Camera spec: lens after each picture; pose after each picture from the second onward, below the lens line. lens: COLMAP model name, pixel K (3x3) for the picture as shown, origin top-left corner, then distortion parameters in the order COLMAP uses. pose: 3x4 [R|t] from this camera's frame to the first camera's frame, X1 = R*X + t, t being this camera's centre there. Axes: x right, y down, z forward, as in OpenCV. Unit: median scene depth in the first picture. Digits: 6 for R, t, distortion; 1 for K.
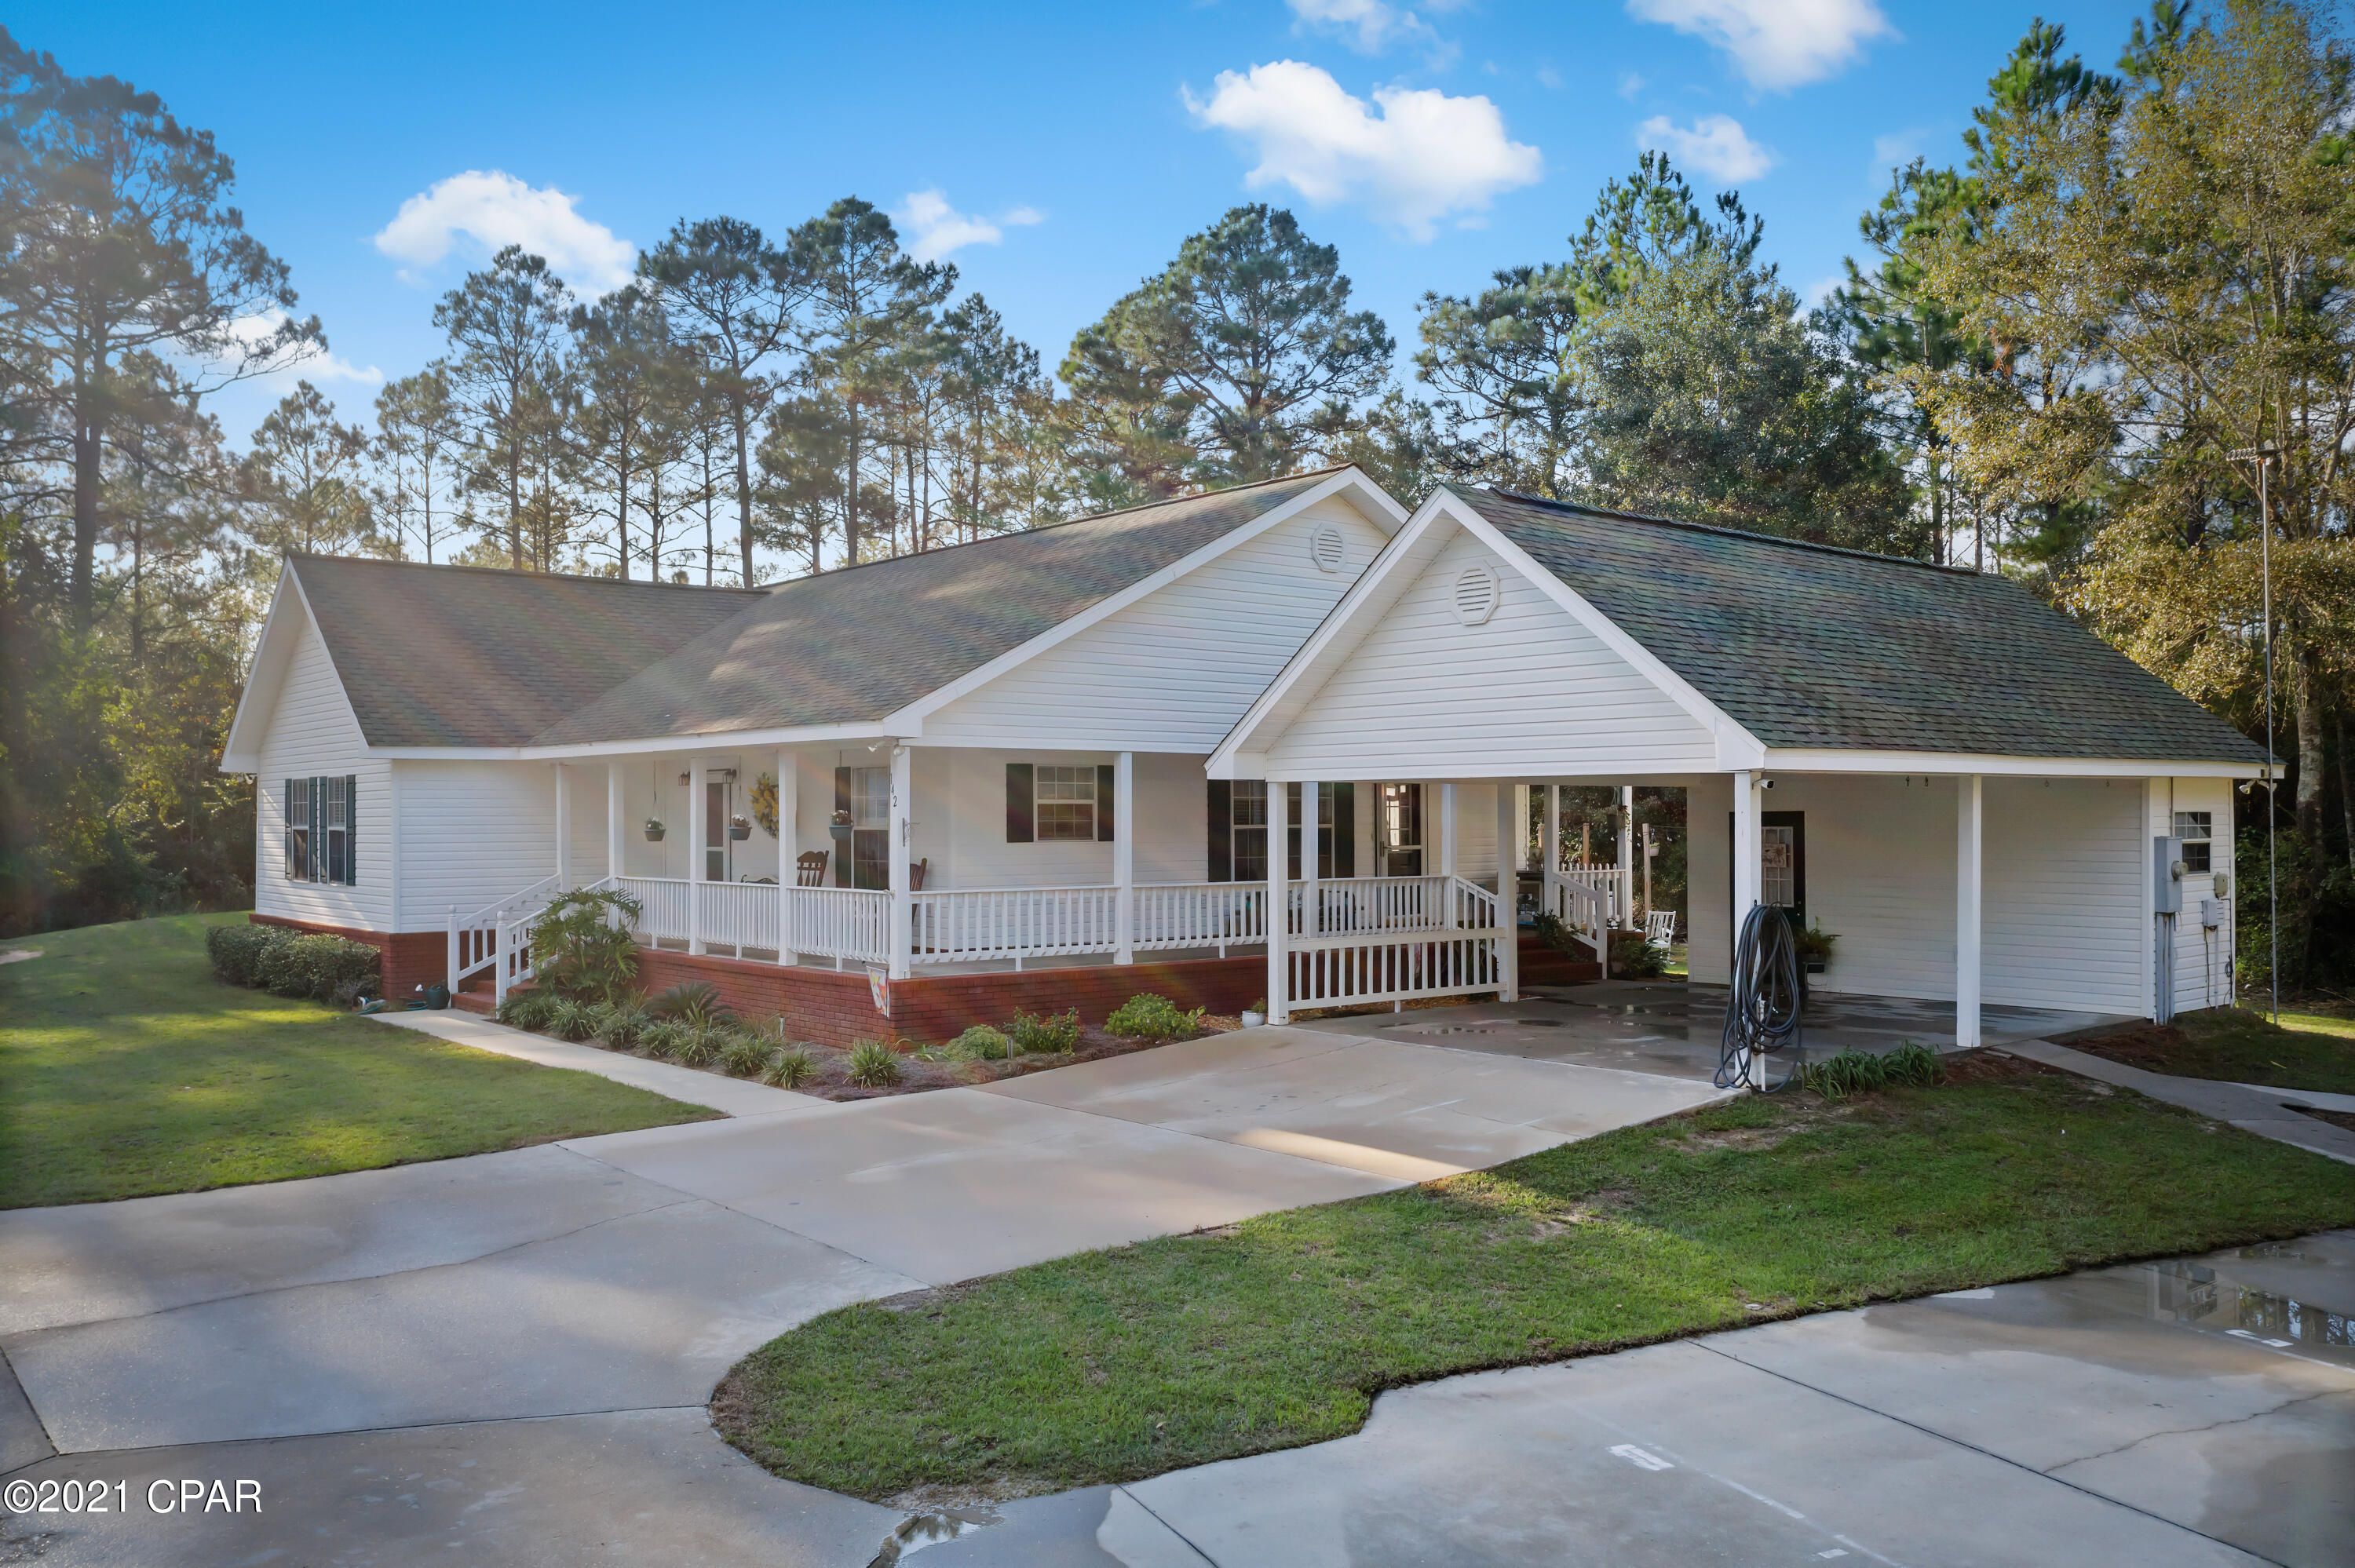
lens RADIAL K [[1857.7, 0, 1175.5], [0, 1857.7, 788.4], [0, 0, 1]] dist [-0.041330, 0.006033]
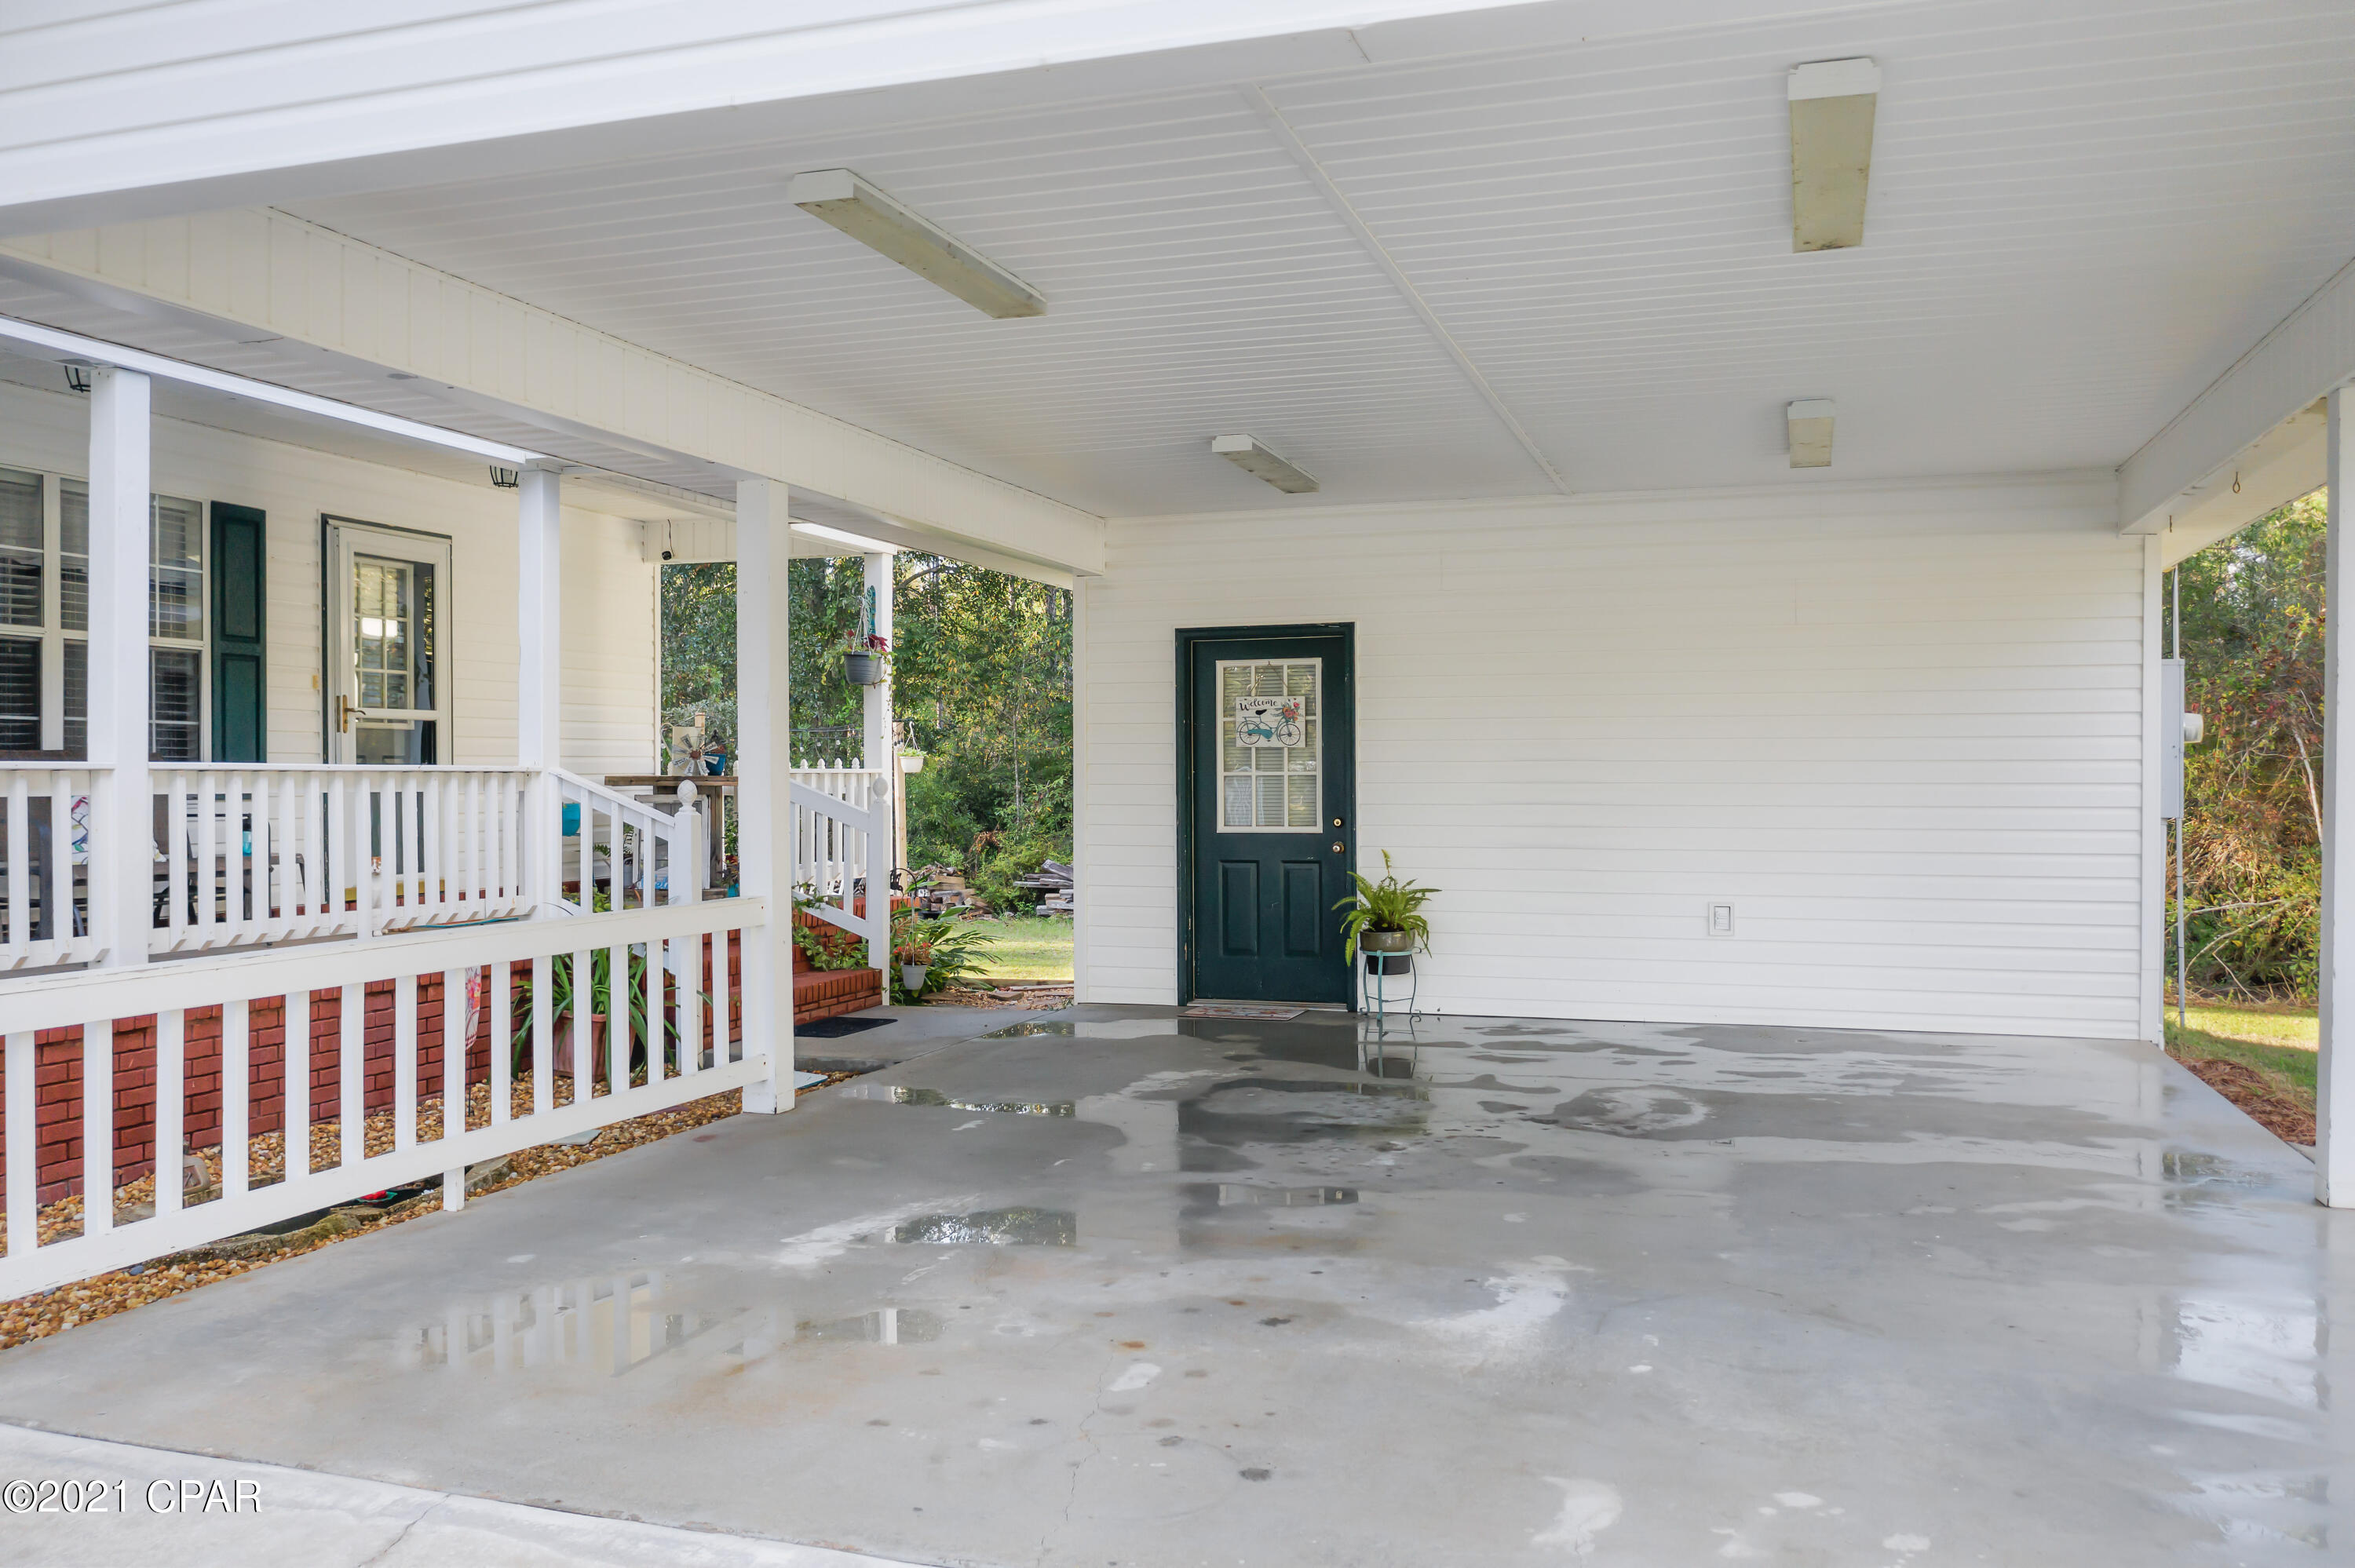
lens RADIAL K [[1857.7, 0, 1183.4], [0, 1857.7, 782.9], [0, 0, 1]] dist [-0.041330, 0.006033]
pose [[0.838713, 0.000476, 0.544574, 0.054404], [-0.010193, 0.999838, 0.014824, 0.045968], [-0.544479, -0.017984, 0.838582, 0.639961]]
